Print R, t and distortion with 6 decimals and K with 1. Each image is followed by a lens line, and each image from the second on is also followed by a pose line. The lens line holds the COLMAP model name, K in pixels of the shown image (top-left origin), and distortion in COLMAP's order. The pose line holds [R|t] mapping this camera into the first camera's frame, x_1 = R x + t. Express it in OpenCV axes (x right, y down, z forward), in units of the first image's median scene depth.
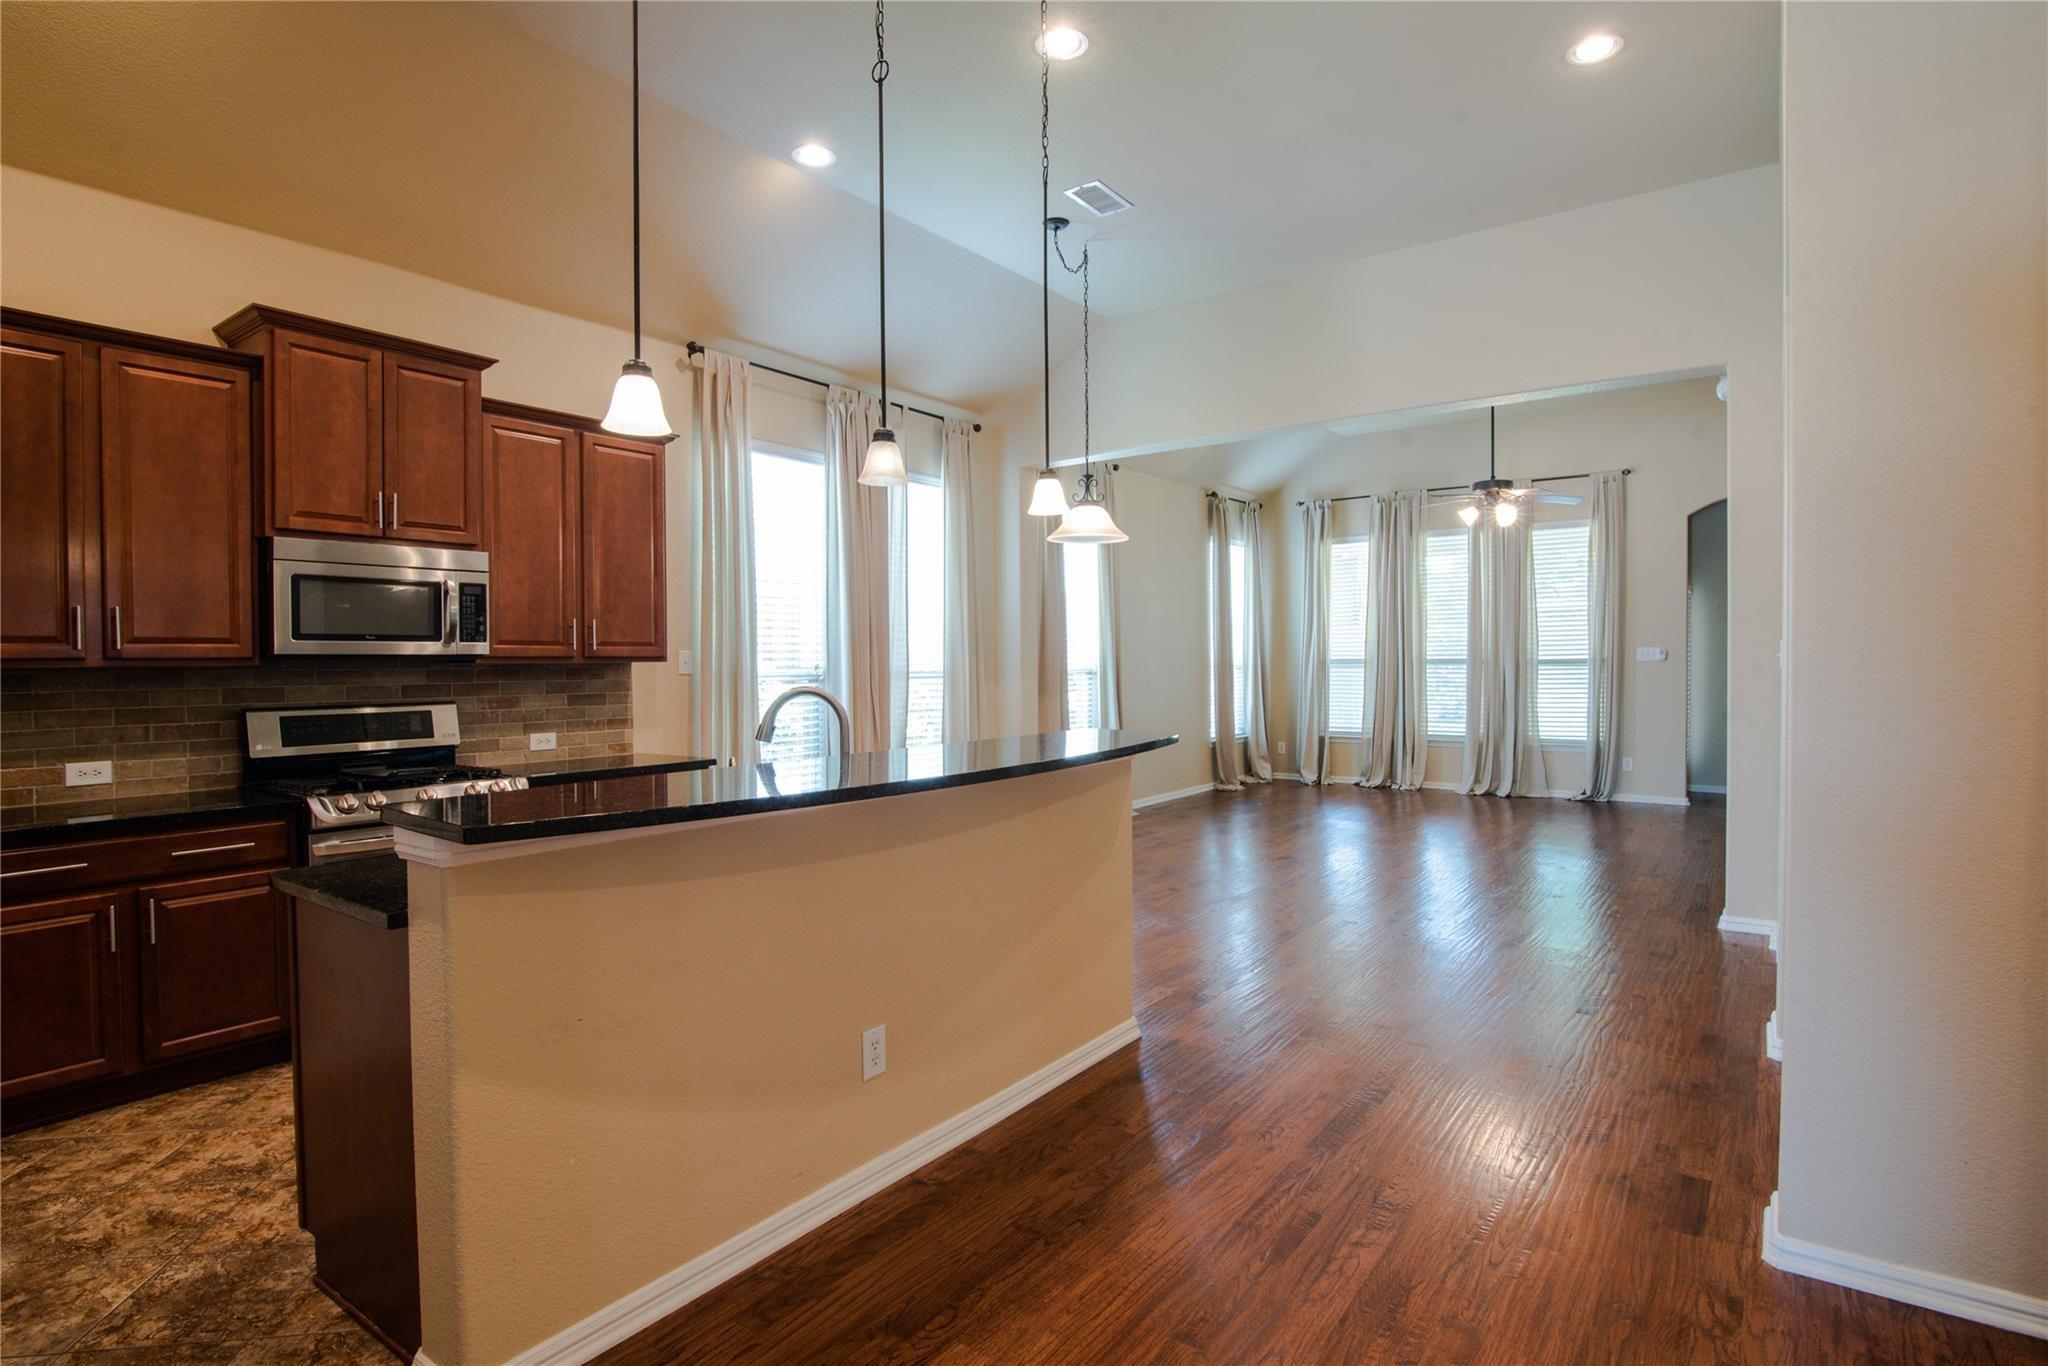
lens RADIAL K [[1023.7, 0, 1020.8], [0, 1023.7, 677.4], [0, 0, 1]] dist [-0.021208, -0.000178]
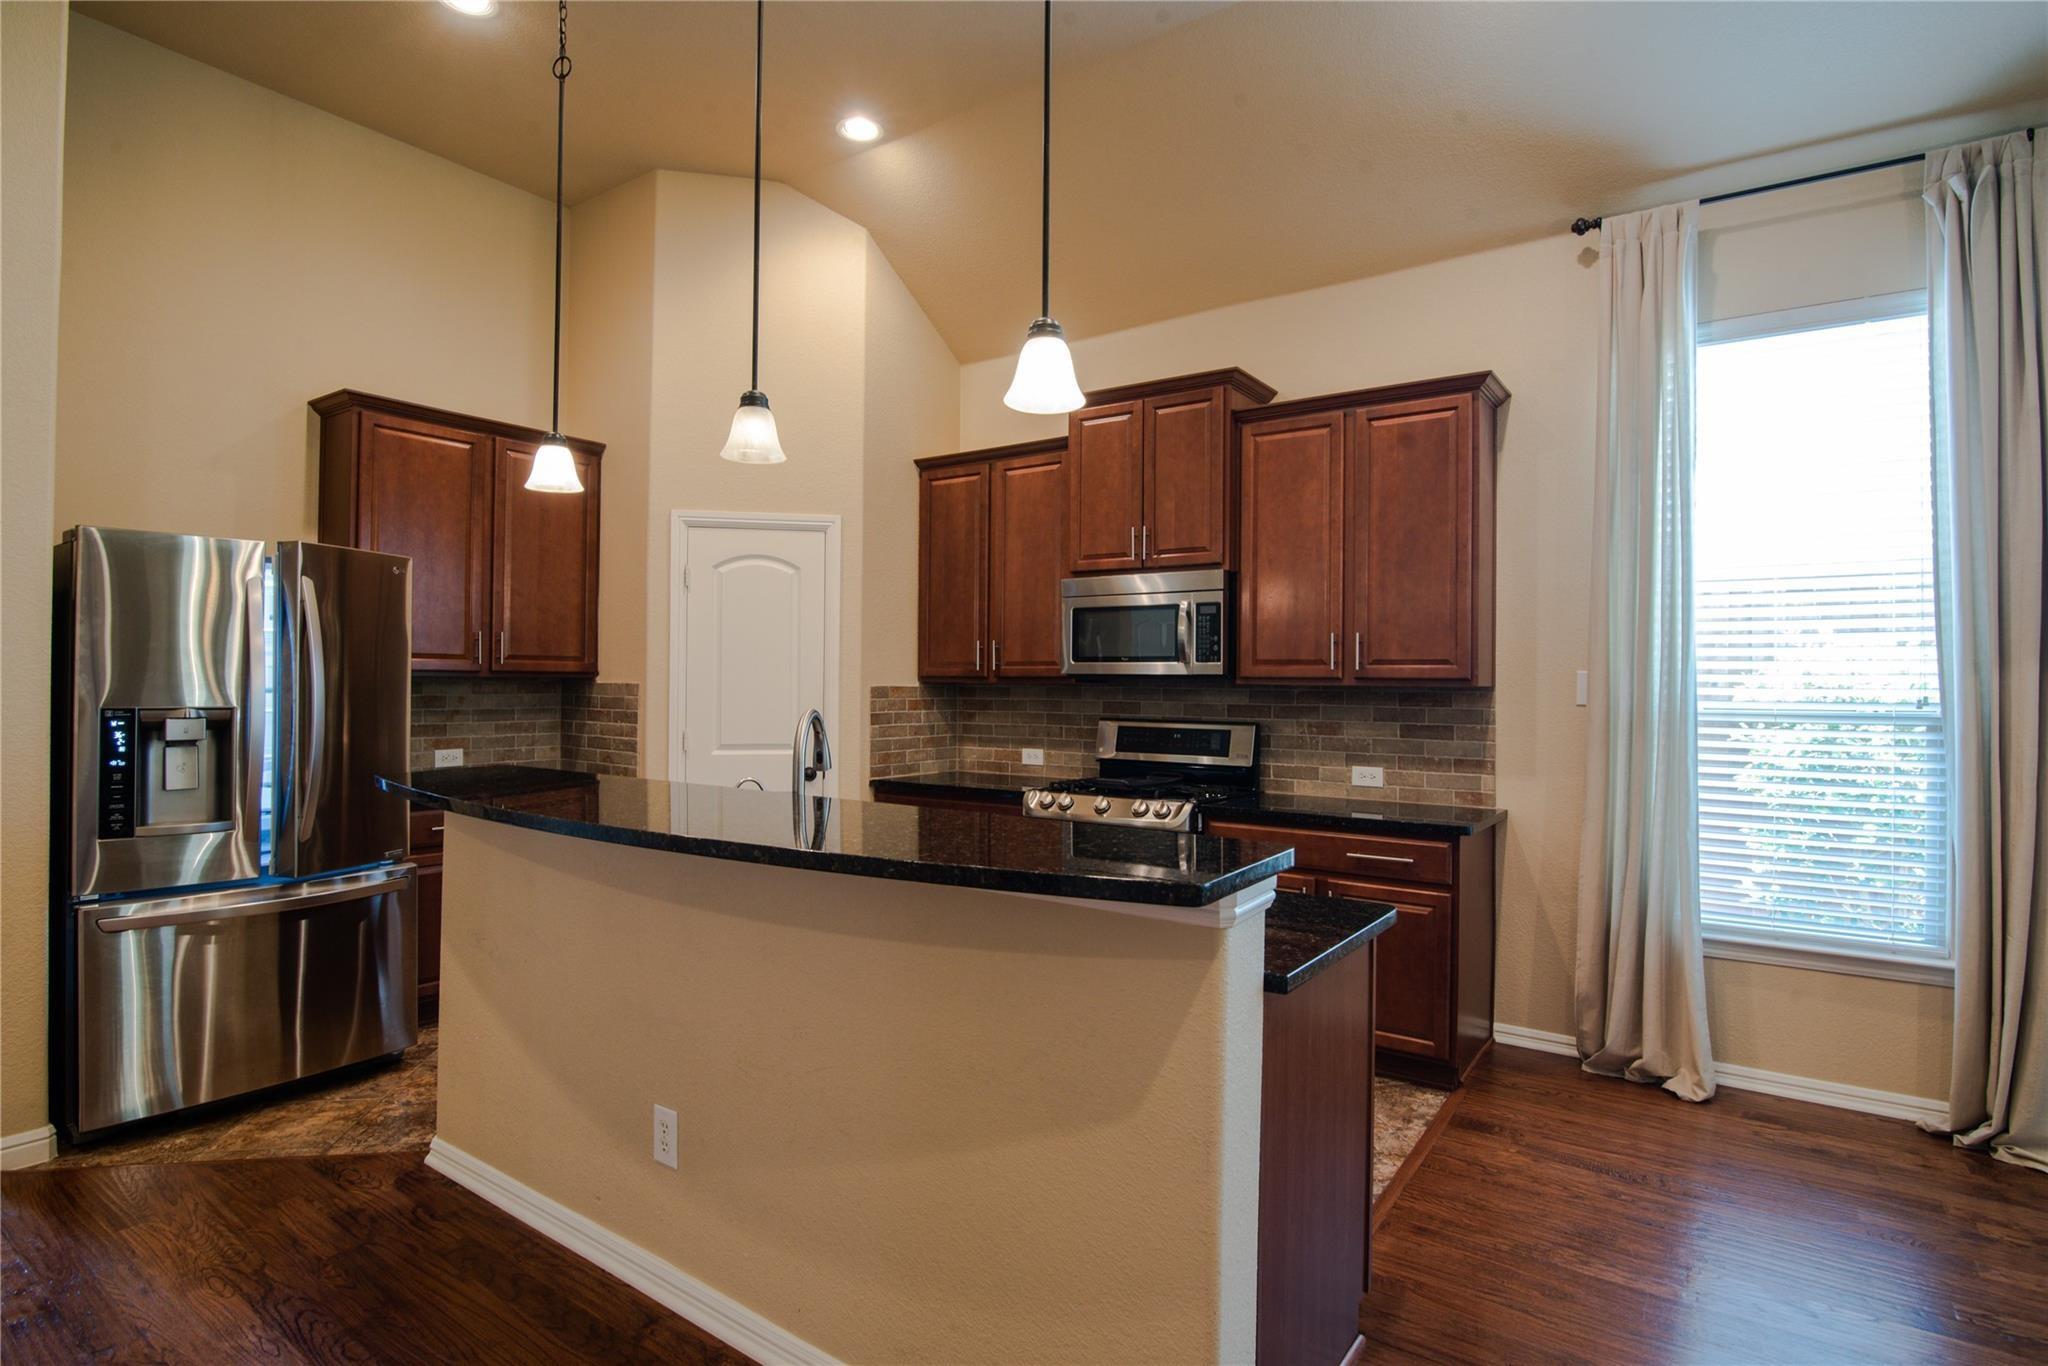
lens RADIAL K [[1023.7, 0, 1020.8], [0, 1023.7, 677.4], [0, 0, 1]] dist [-0.021208, -0.000178]
pose [[0.028063, 0.001548, -0.999605, 0.448603], [-0.027694, 0.999616, 0.000771, -0.015522], [0.999222, 0.027661, 0.028095, 0.793174]]
